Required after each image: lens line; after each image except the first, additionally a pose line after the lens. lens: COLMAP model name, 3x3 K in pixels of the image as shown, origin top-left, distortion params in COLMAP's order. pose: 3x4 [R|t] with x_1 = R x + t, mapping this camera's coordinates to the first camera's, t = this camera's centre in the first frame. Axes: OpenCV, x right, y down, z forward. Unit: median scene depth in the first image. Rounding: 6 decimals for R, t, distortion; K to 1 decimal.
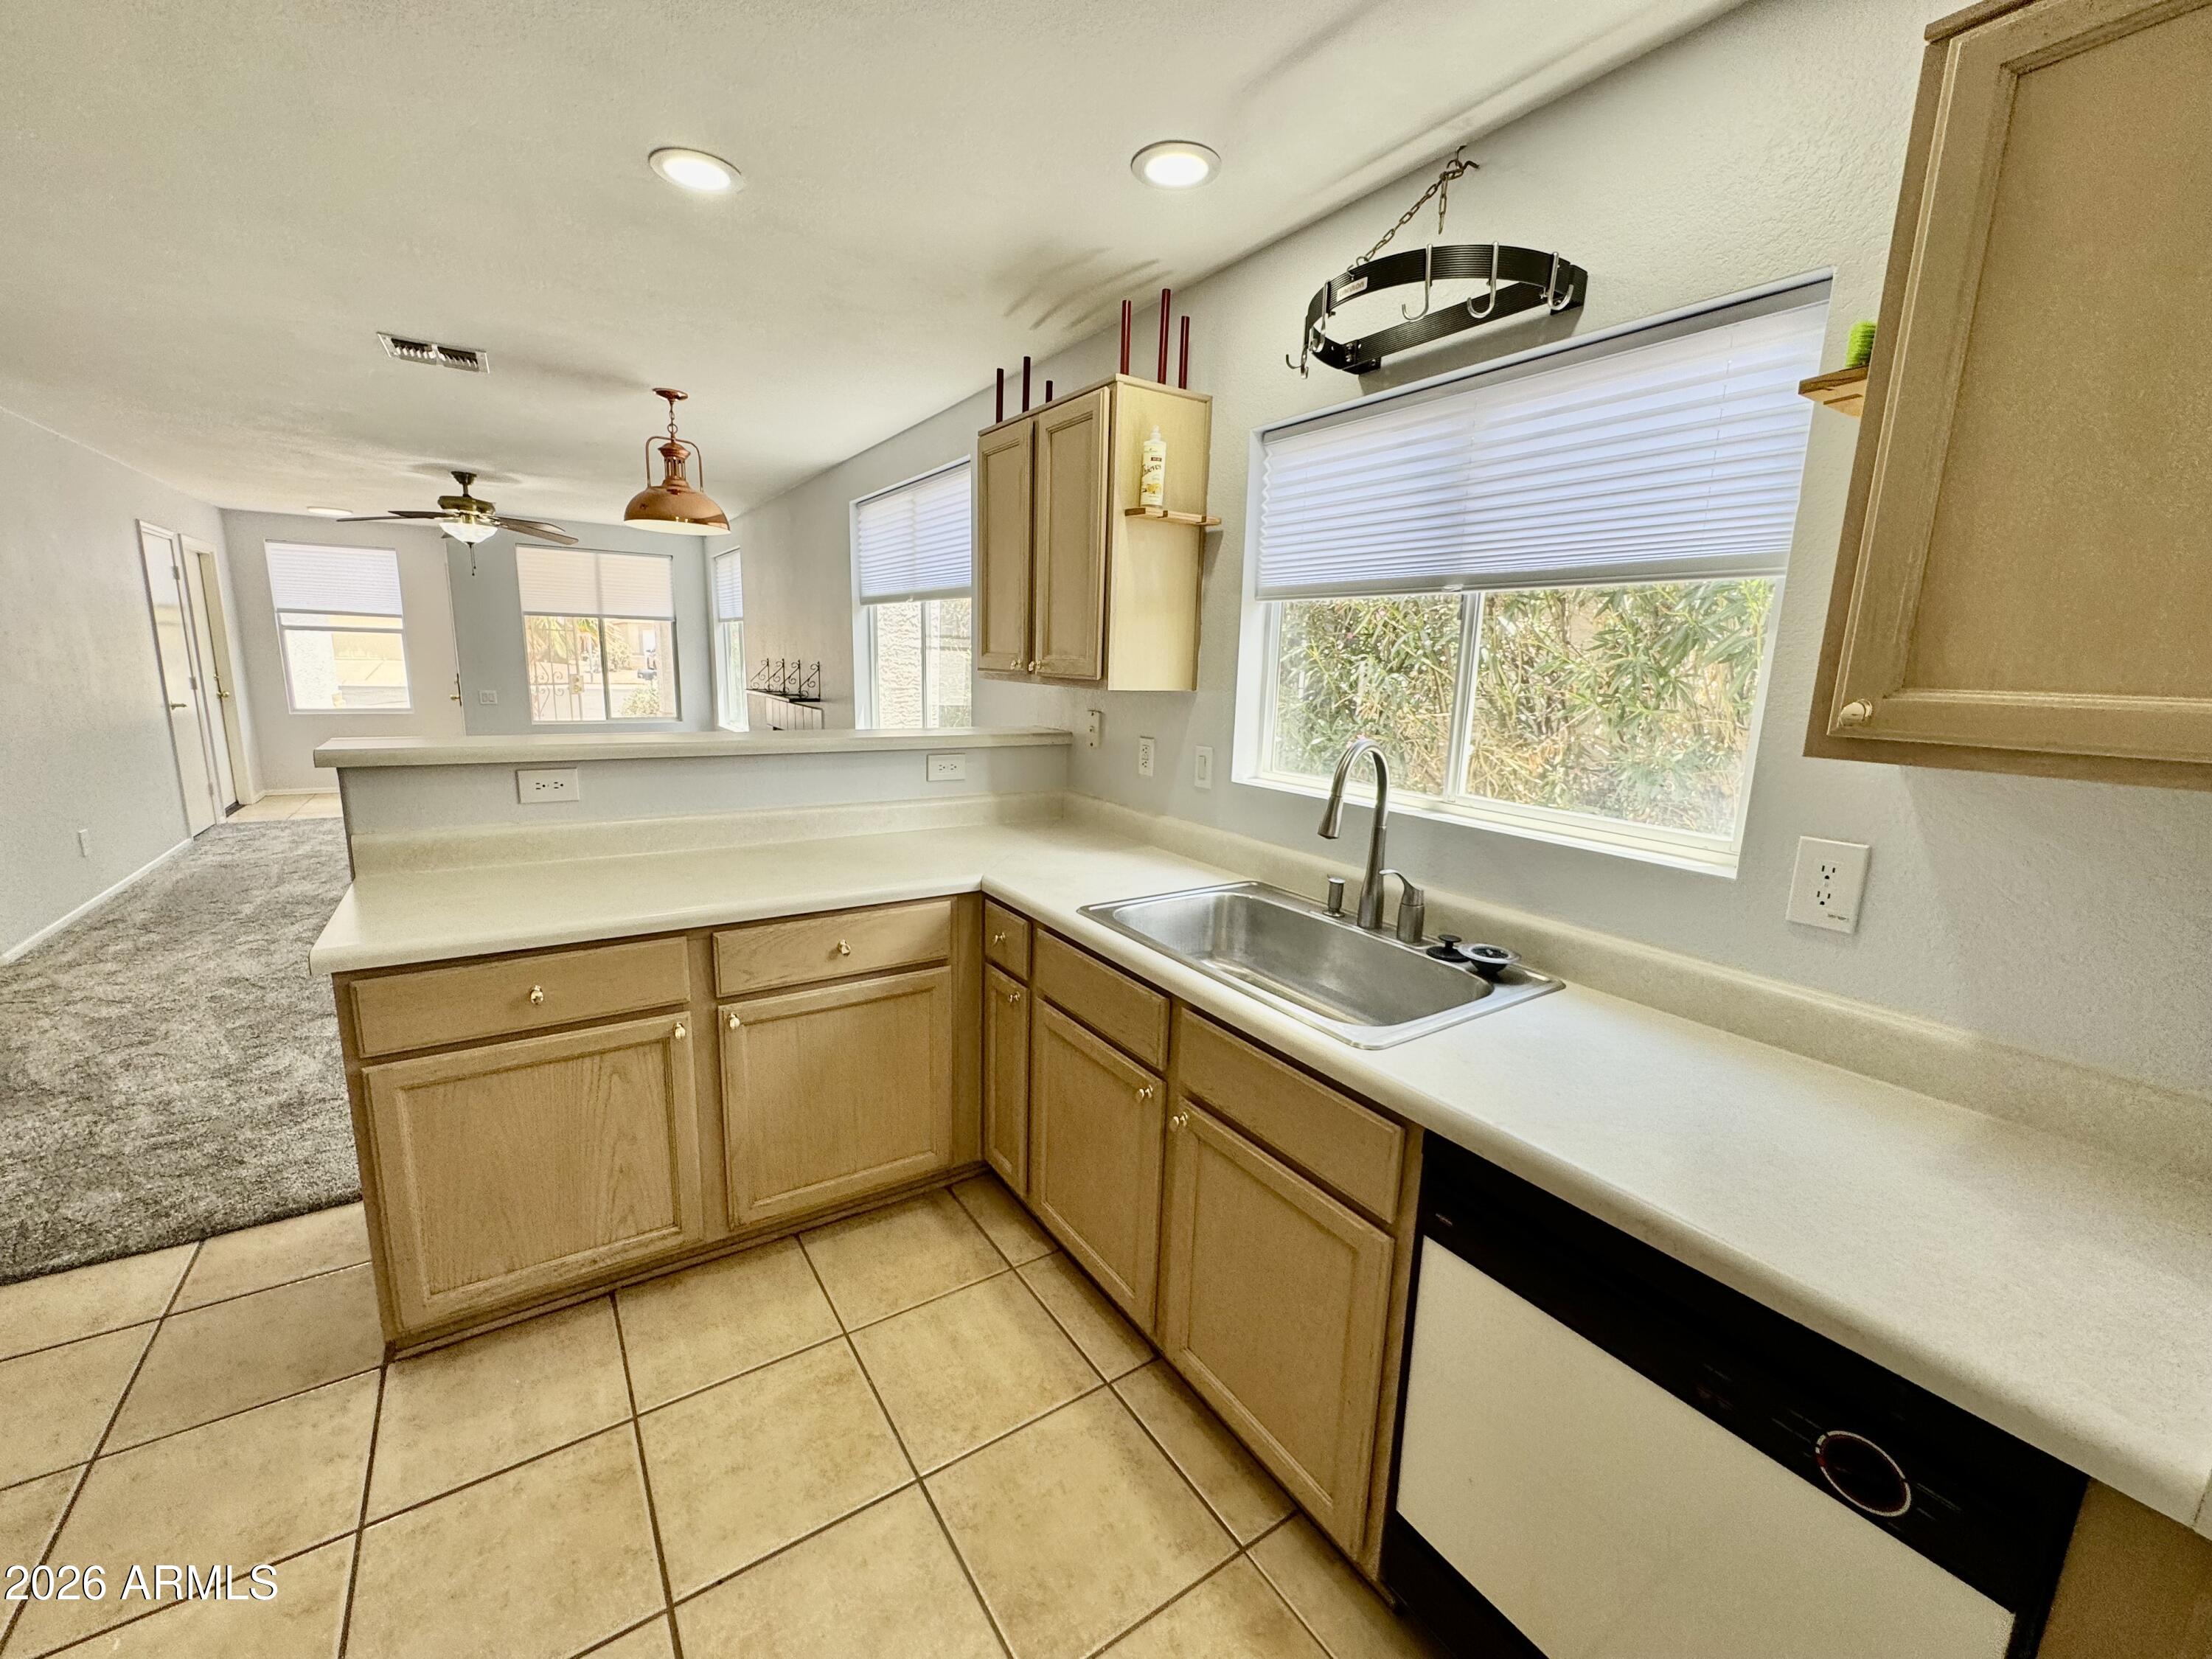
lens RADIAL K [[888.4, 0, 1104.1], [0, 888.4, 828.7], [0, 0, 1]] dist [-0.003740, 0.000412]
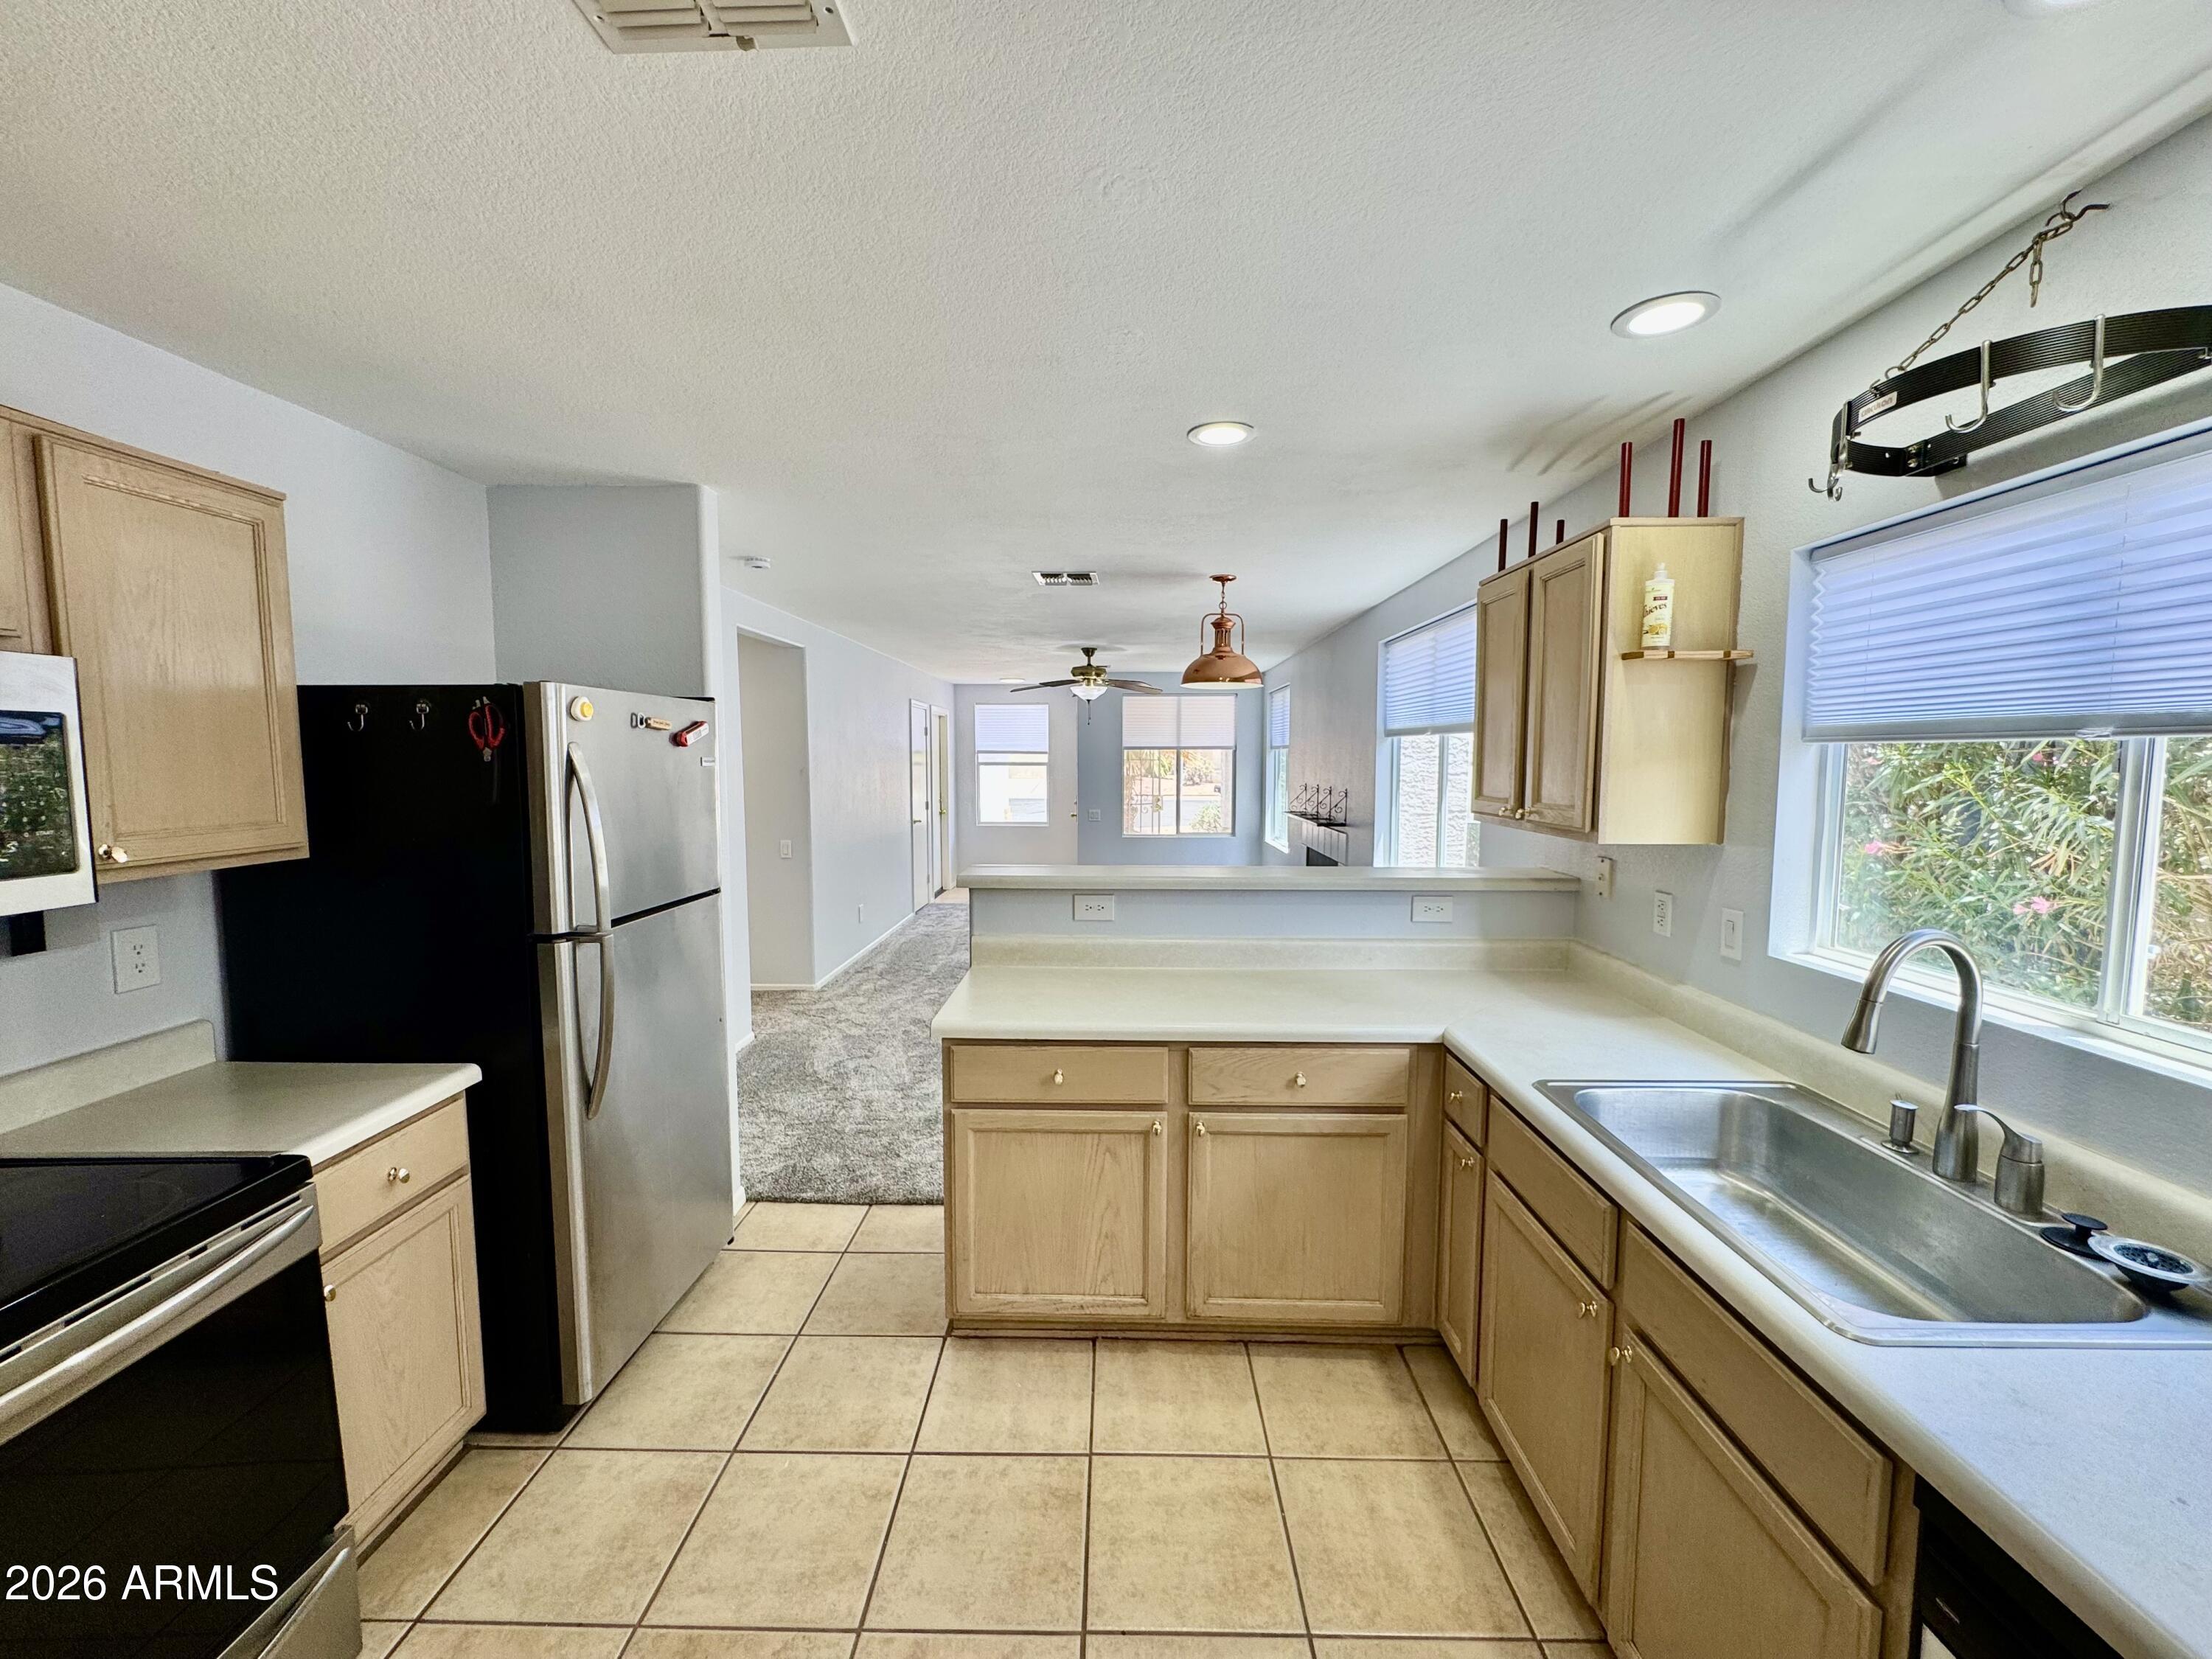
lens RADIAL K [[888.4, 0, 1104.1], [0, 888.4, 828.7], [0, 0, 1]] dist [-0.003740, 0.000412]
pose [[0.820250, 0.016452, -0.571769, 0.115096], [-0.084794, 0.992040, -0.093099, -0.044024], [0.565686, 0.124847, 0.815115, -0.047533]]
